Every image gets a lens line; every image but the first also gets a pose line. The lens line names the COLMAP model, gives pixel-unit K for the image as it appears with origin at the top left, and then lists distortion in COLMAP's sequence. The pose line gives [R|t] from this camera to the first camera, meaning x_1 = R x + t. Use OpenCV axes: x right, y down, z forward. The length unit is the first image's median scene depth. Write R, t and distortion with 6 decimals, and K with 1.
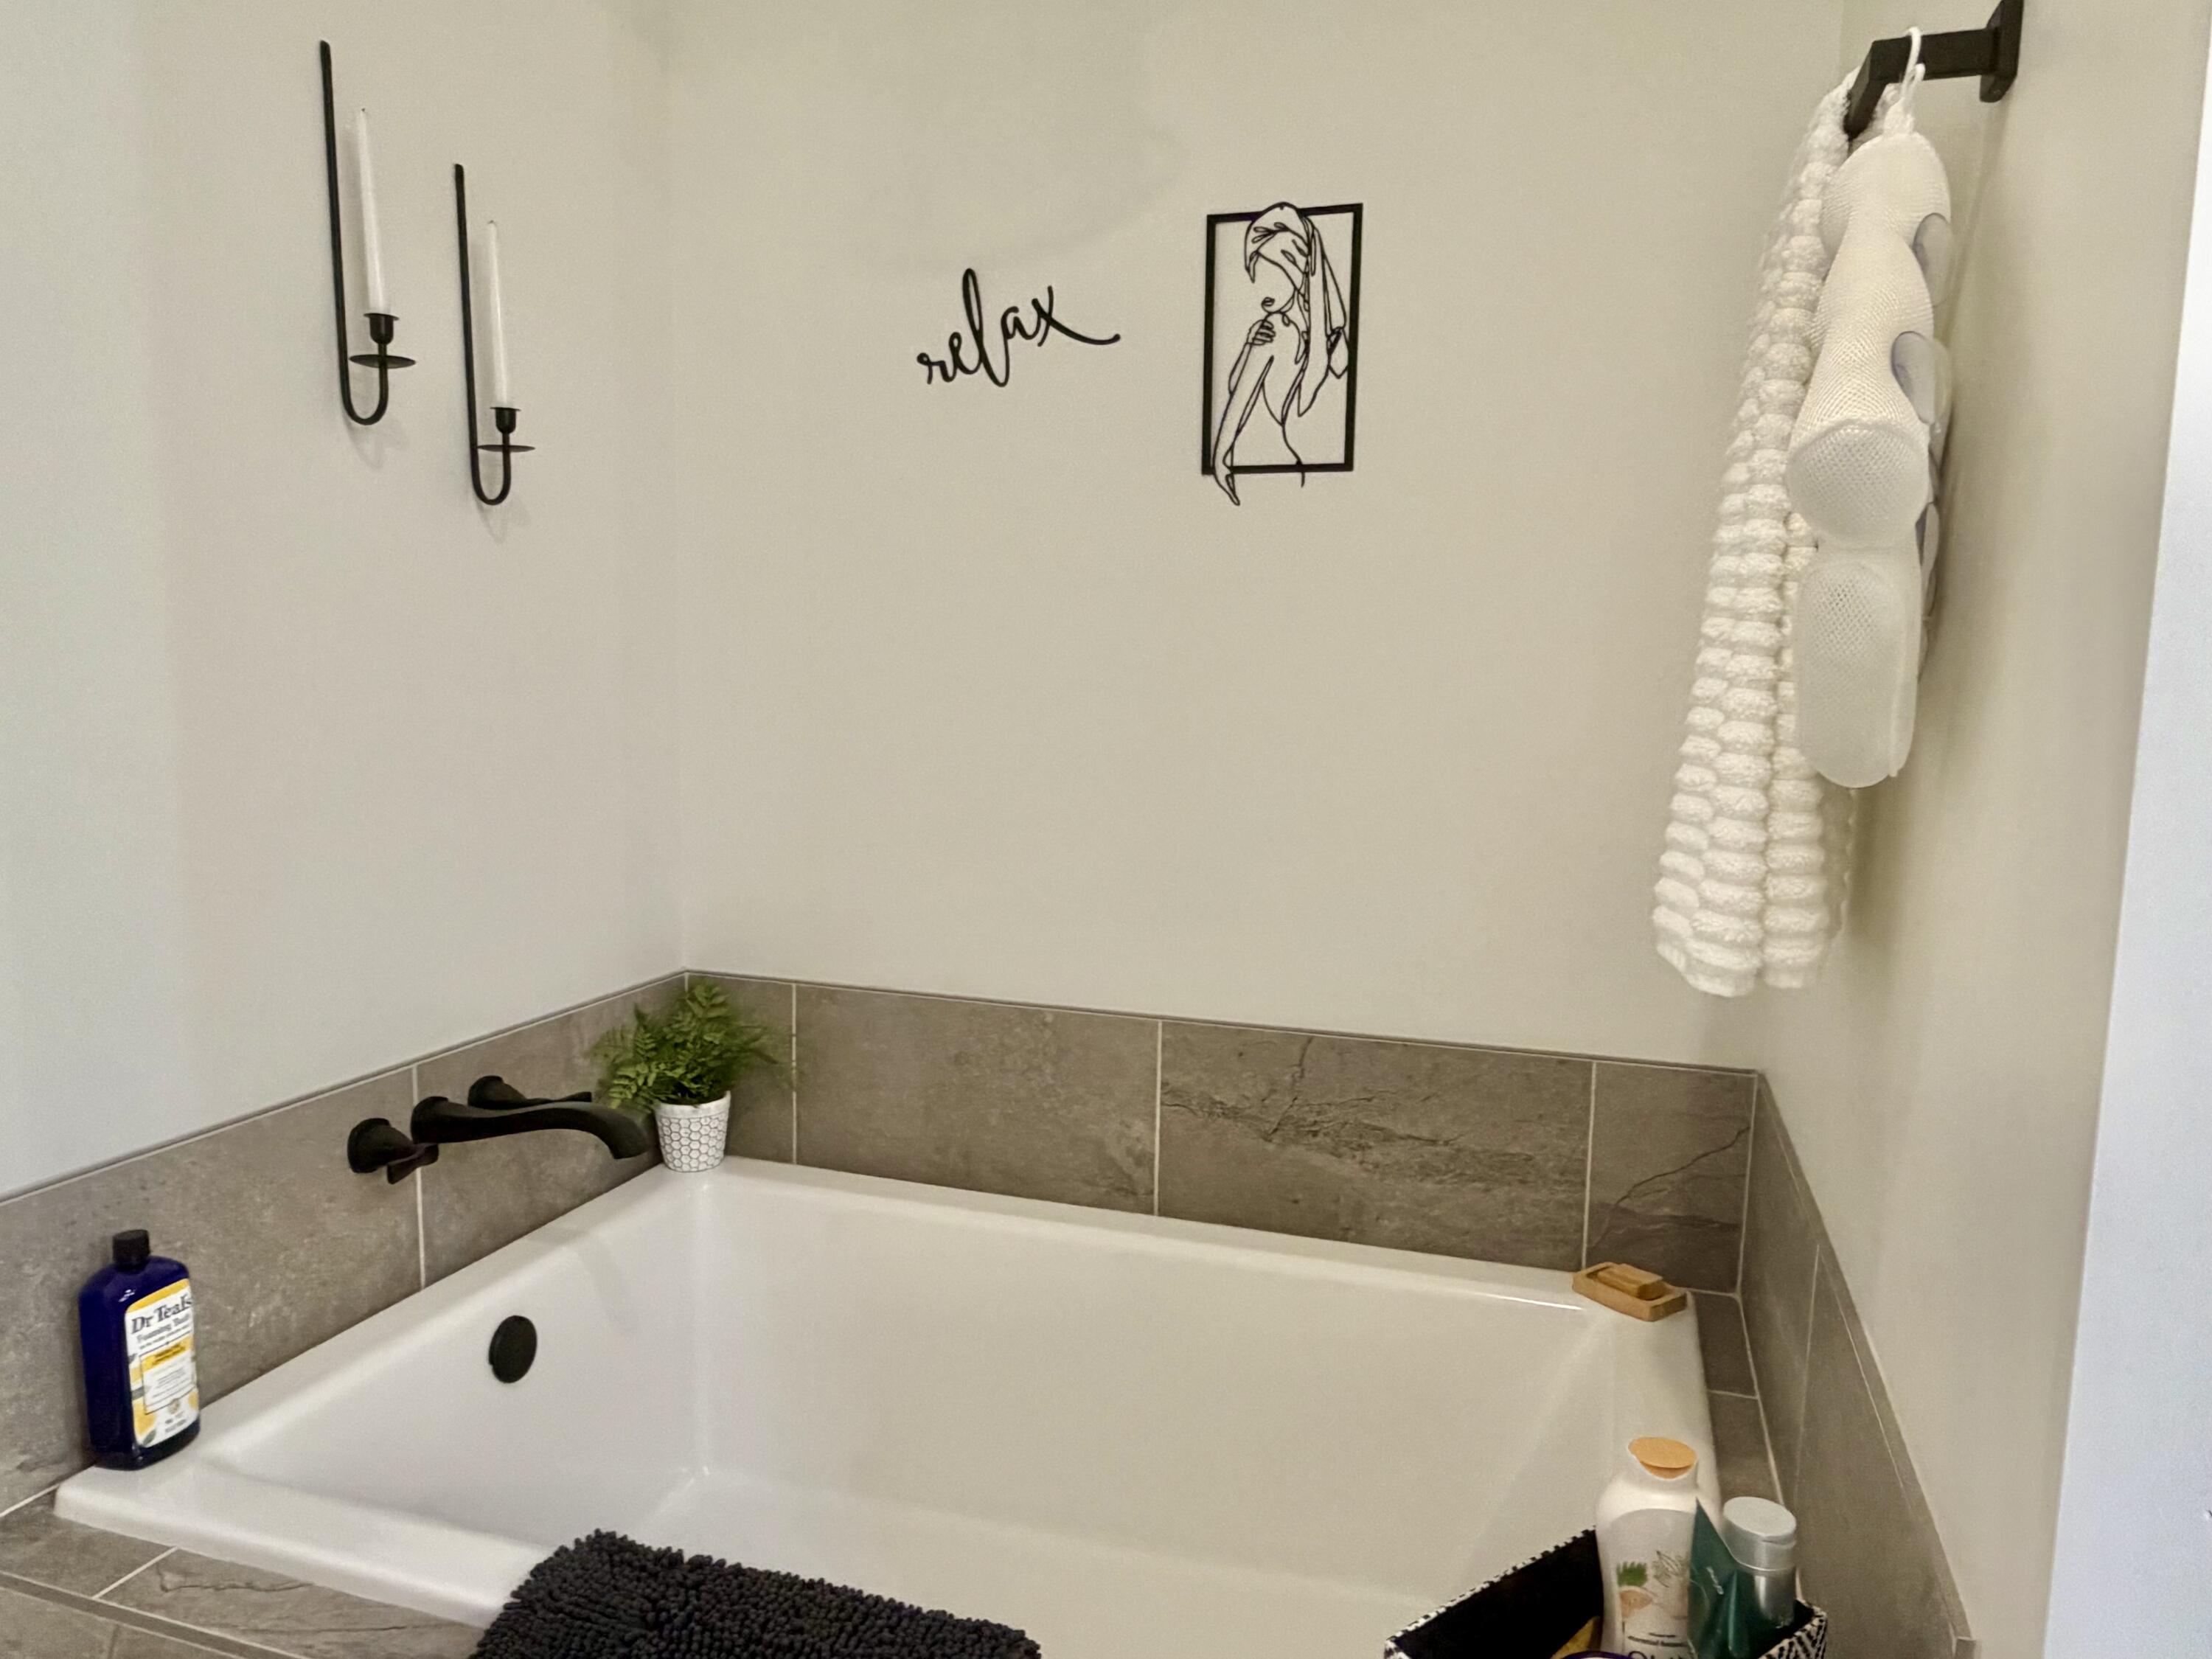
lens RADIAL K [[1518.5, 0, 1092.9], [0, 1518.5, 834.2], [0, 0, 1]] dist [-0.001223, -0.007401]
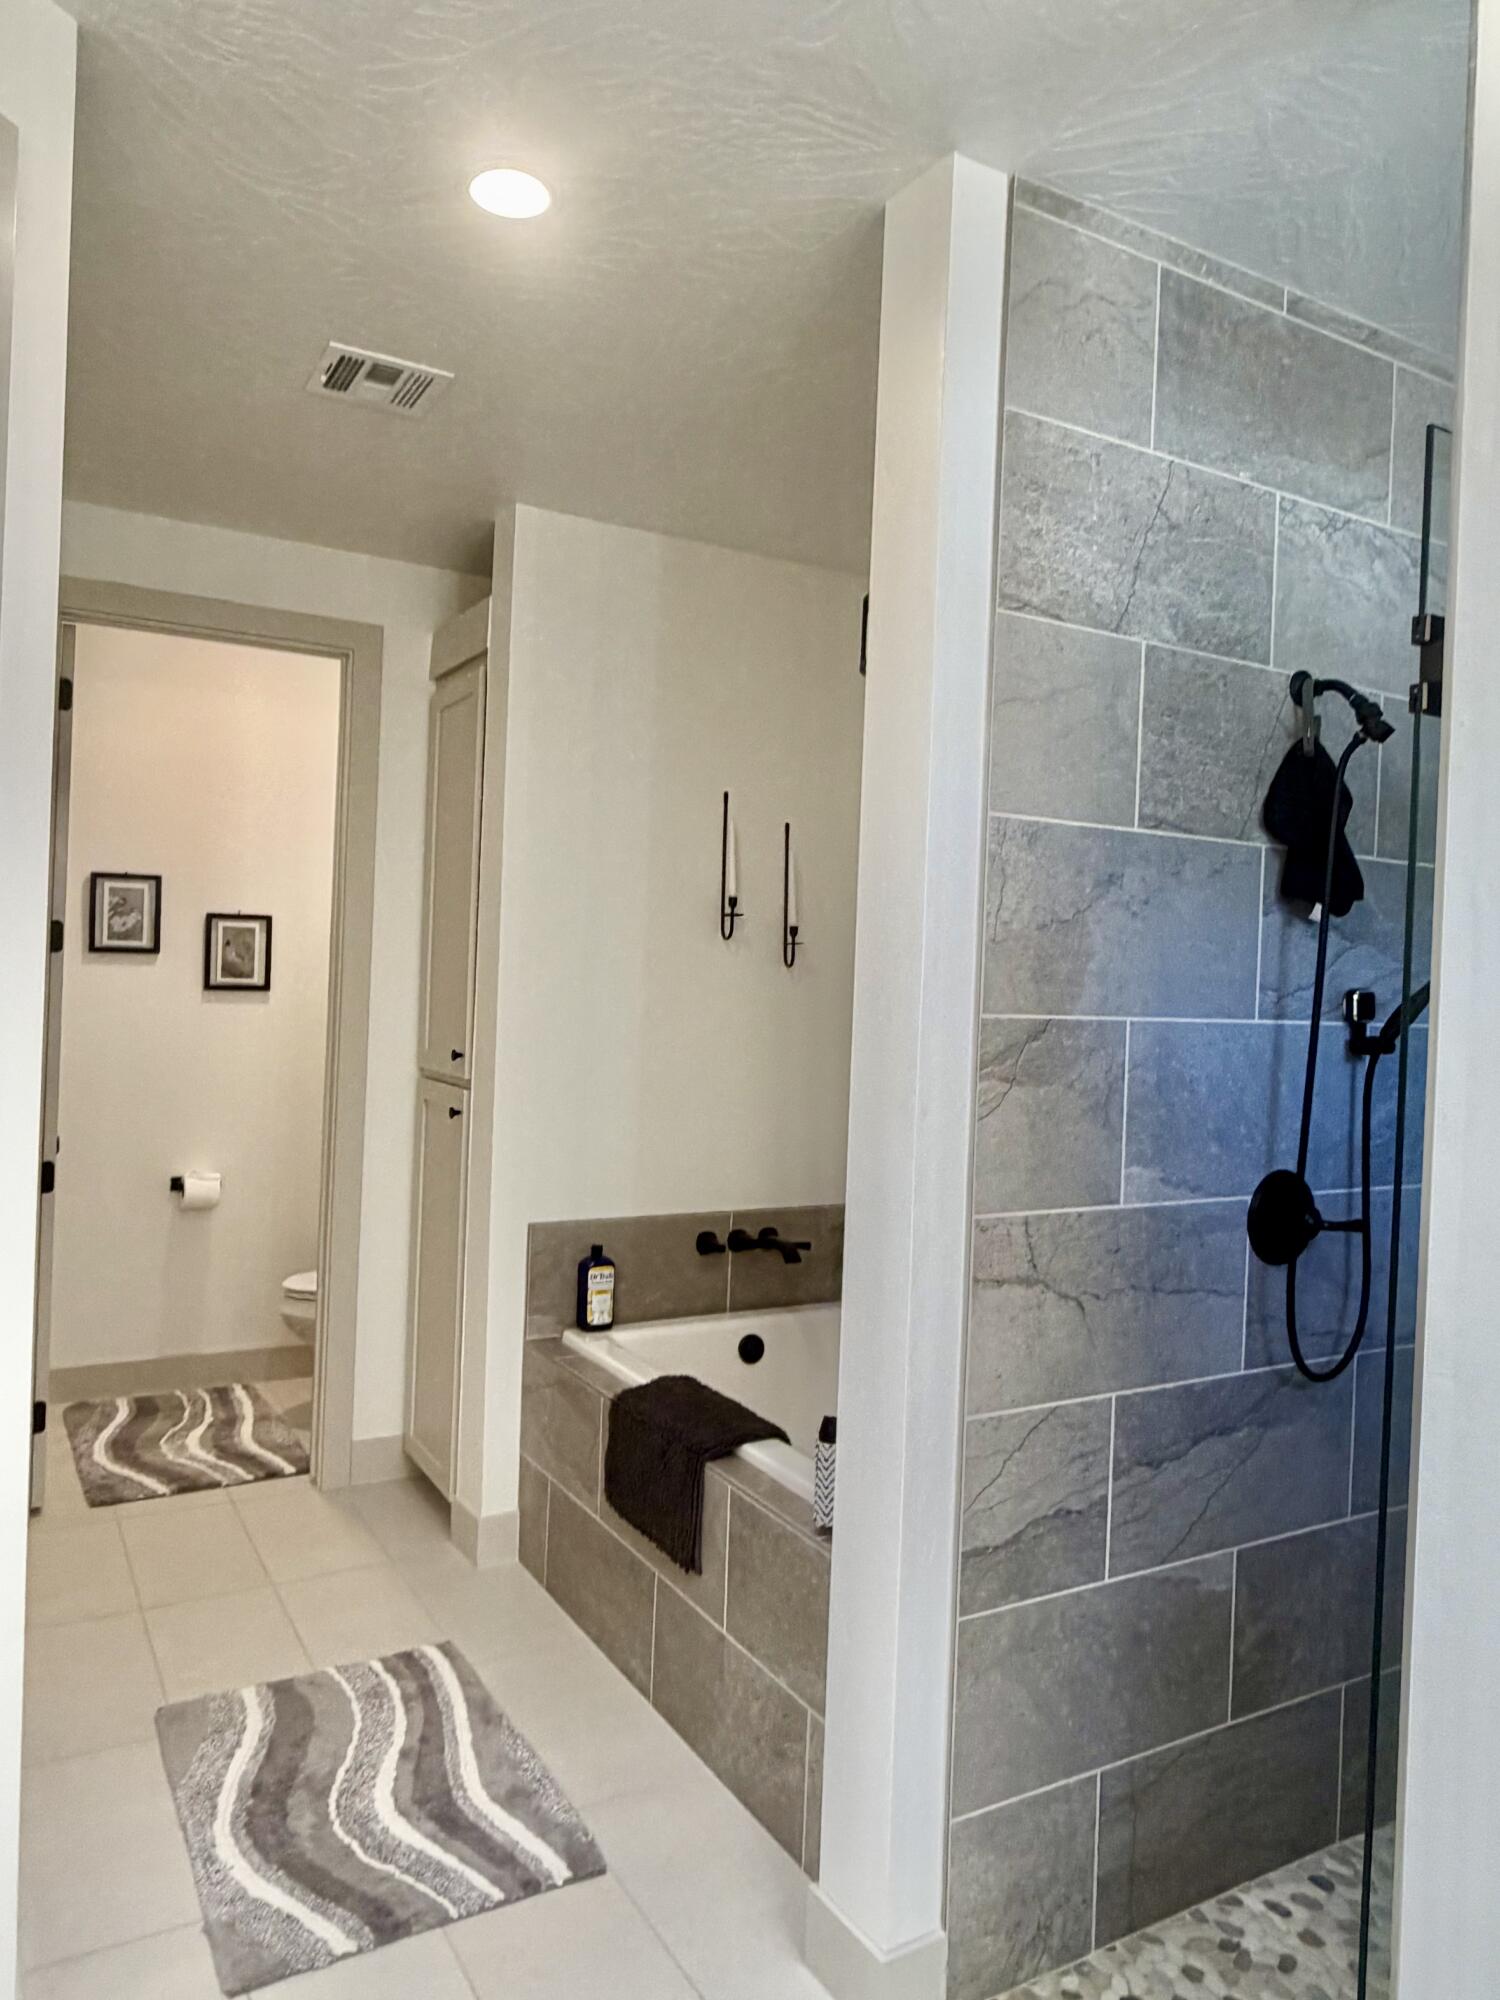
lens RADIAL K [[1372.9, 0, 750.0], [0, 1372.9, 1000.0], [0, 0, 1]] dist [-0.001223, -0.007401]
pose [[0.749485, 0.021522, -0.661672, 1.164716], [-0.106759, 0.990319, -0.088715, 0.019589], [0.653357, 0.137130, 0.744527, -0.695504]]
